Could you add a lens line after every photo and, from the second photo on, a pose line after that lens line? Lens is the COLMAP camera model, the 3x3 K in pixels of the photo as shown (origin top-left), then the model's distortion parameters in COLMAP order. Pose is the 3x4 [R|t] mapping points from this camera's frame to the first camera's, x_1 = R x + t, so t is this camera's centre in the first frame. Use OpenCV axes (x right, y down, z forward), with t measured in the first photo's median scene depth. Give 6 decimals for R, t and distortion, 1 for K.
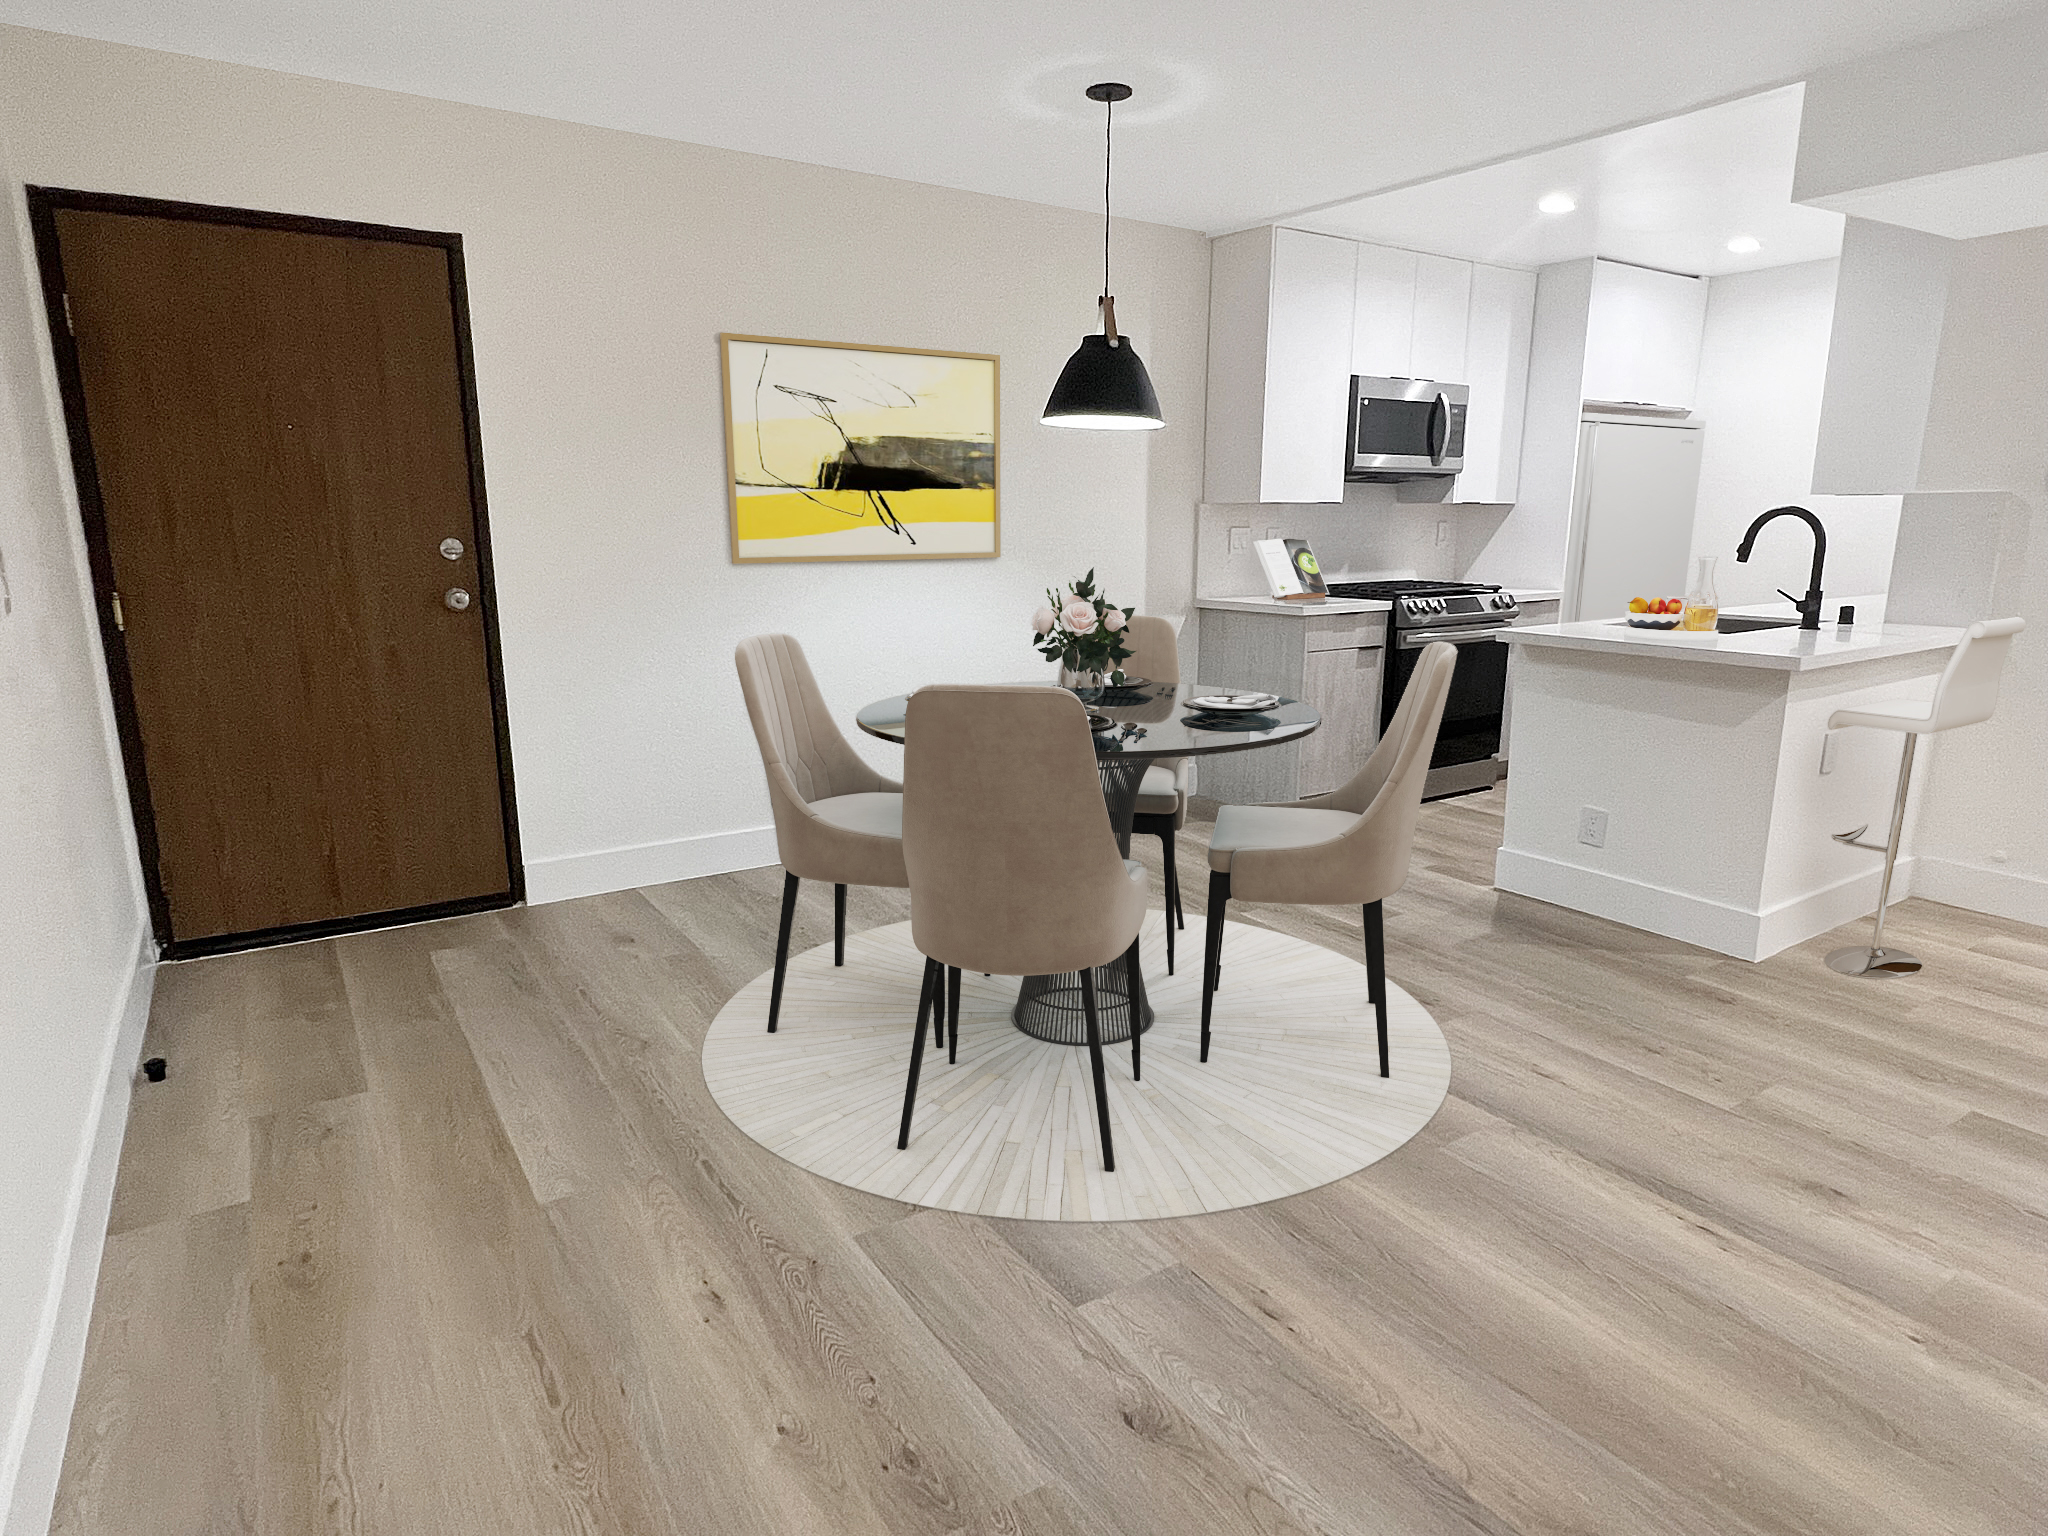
lens RADIAL K [[1185.6, 0, 1025.3], [0, 1185.6, 761.2], [0, 0, 1]] dist [0.002888, 0.004482]
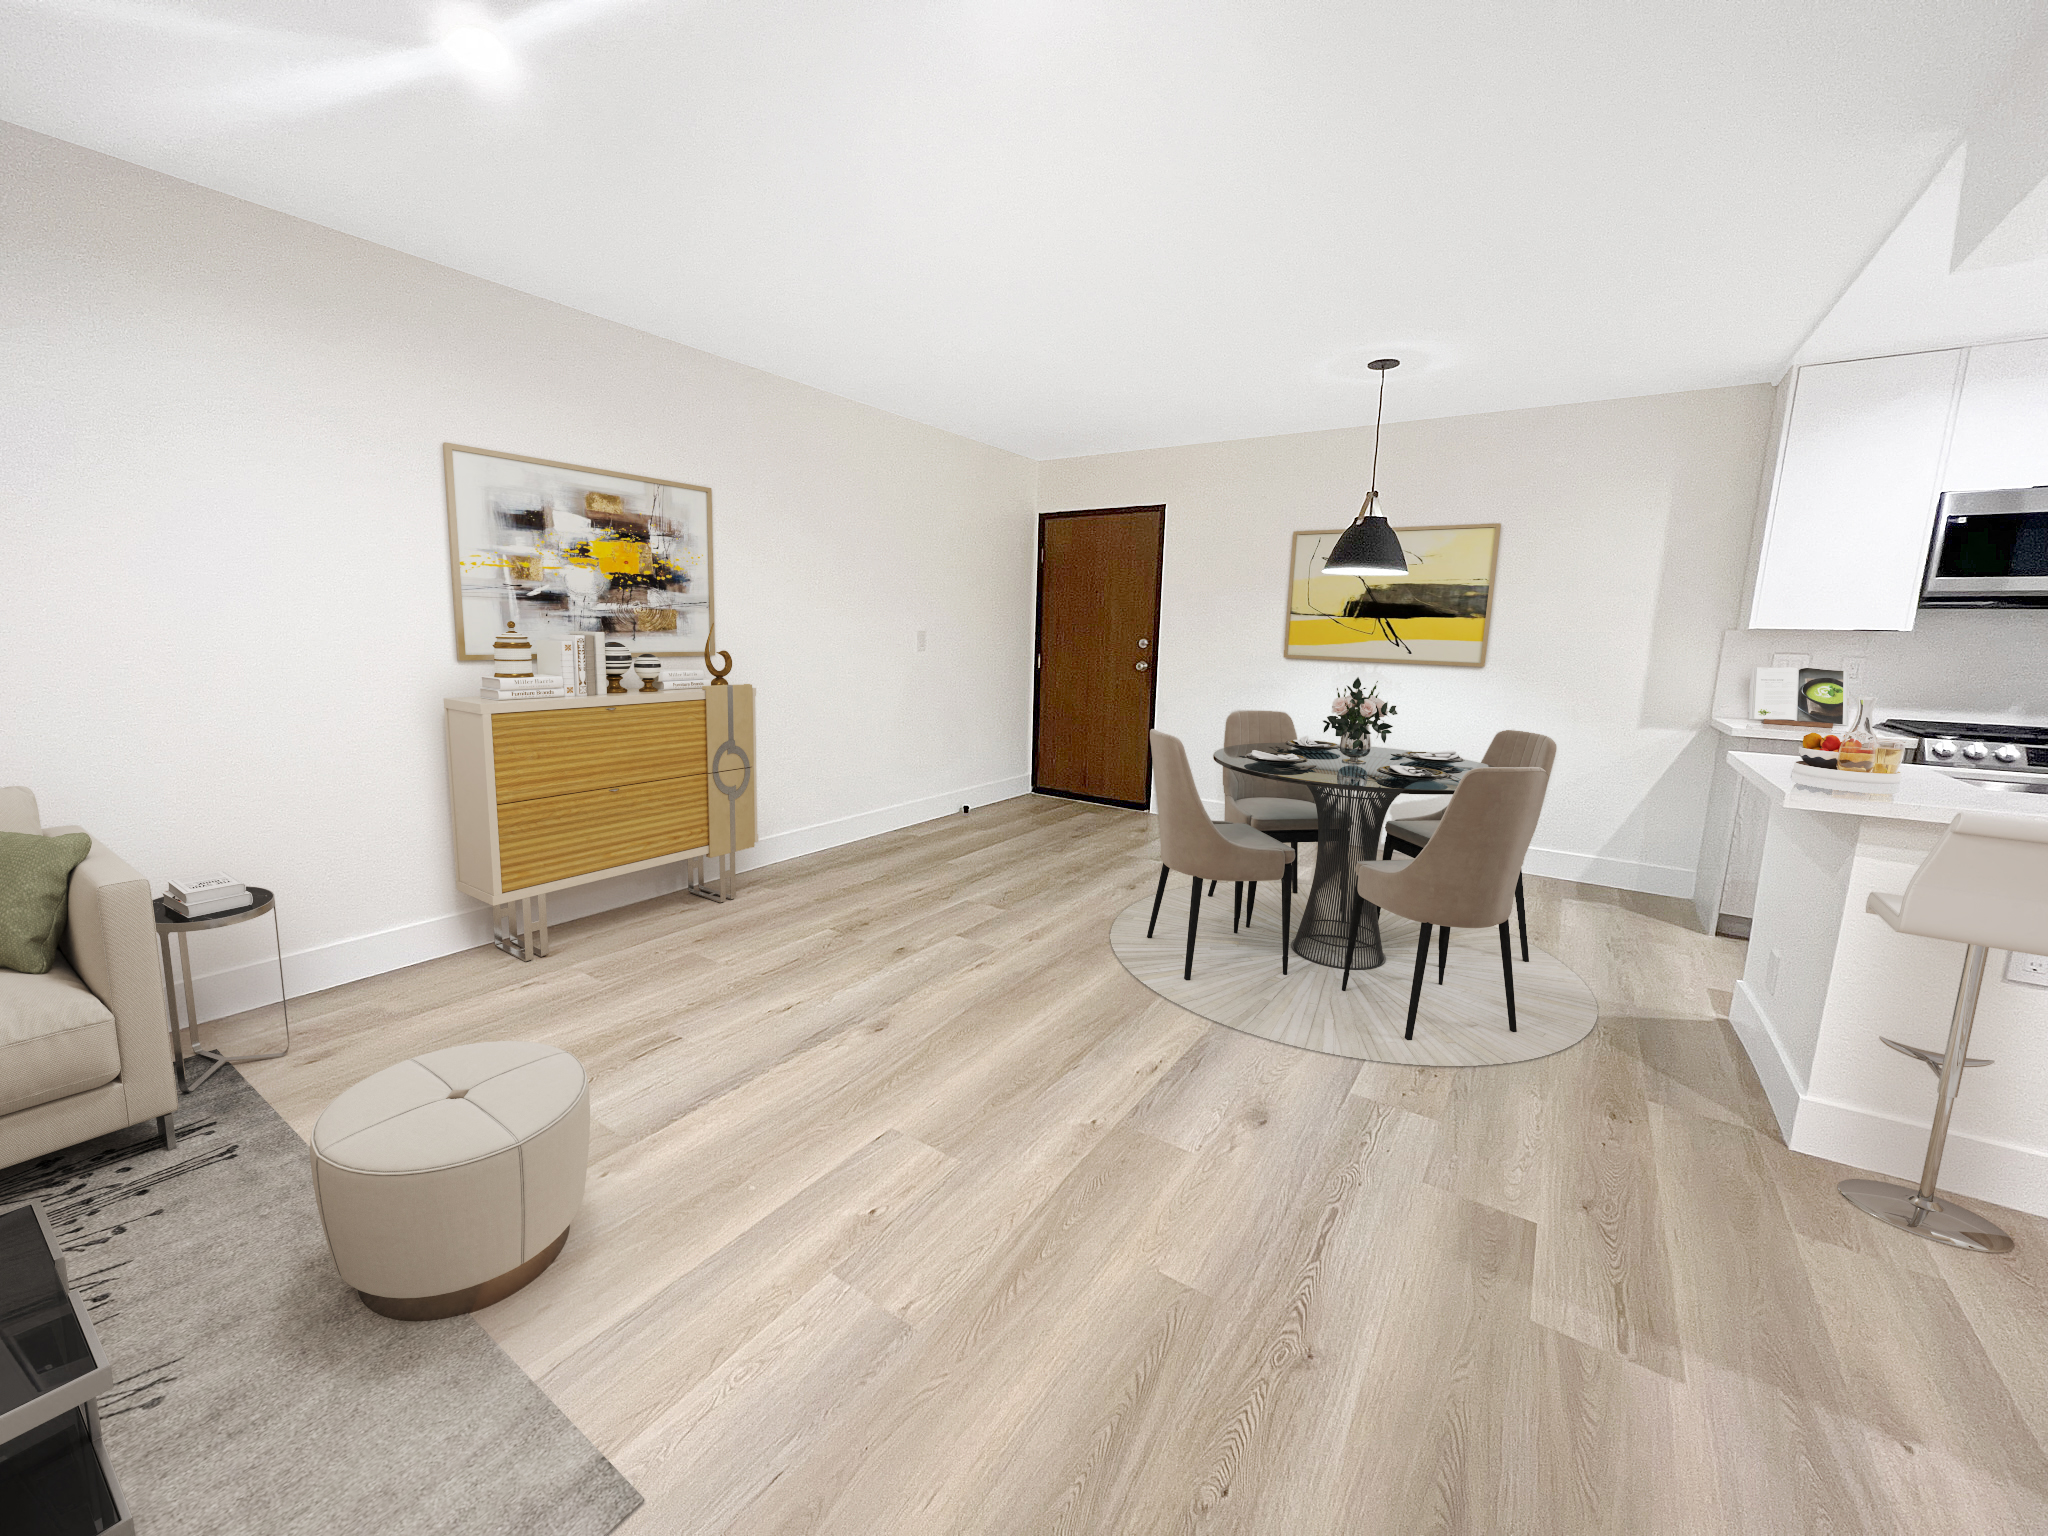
lens RADIAL K [[814.5, 0, 1026.0], [0, 814.5, 769.9], [0, 0, 1]] dist [0.002301, 0.000637]
pose [[0.390163, 0.168964, -0.905110, 0.713017], [-0.213329, 0.972858, 0.089652, -0.029078], [0.895692, 0.158107, 0.415618, 0.161845]]
